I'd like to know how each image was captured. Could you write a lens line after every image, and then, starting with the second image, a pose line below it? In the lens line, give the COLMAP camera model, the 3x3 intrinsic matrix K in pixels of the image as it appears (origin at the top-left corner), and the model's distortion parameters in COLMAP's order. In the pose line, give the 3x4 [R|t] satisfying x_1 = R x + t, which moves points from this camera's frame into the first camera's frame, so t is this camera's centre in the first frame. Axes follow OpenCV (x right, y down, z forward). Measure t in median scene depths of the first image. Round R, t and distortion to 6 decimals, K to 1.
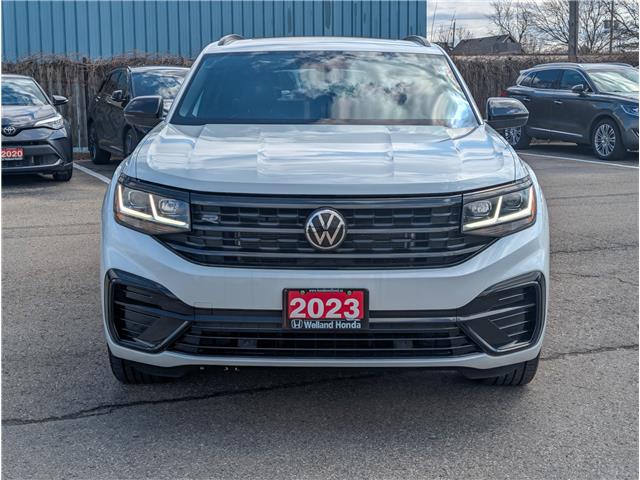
lens RADIAL K [[966.4, 0, 320.0], [0, 966.4, 240.0], [0, 0, 1]] dist [0.252585, -1.043319]
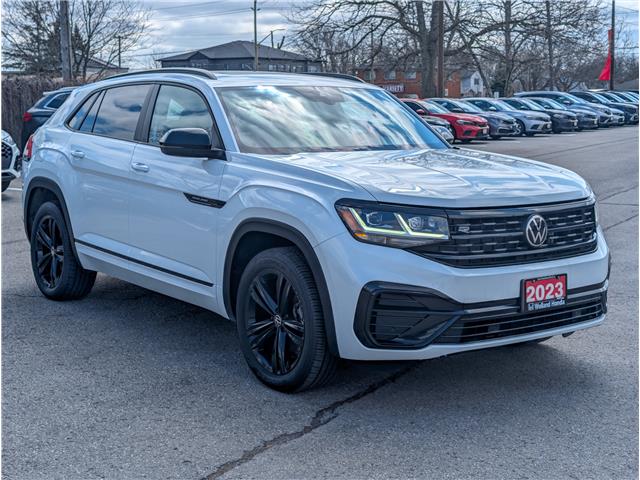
lens RADIAL K [[966.4, 0, 320.0], [0, 966.4, 240.0], [0, 0, 1]] dist [0.252585, -1.043319]
pose [[0.794296, -0.078727, 0.602408, -1.002300], [0.090021, 0.995874, 0.011451, -0.039440], [-0.600824, 0.045134, 0.798106, 0.142584]]
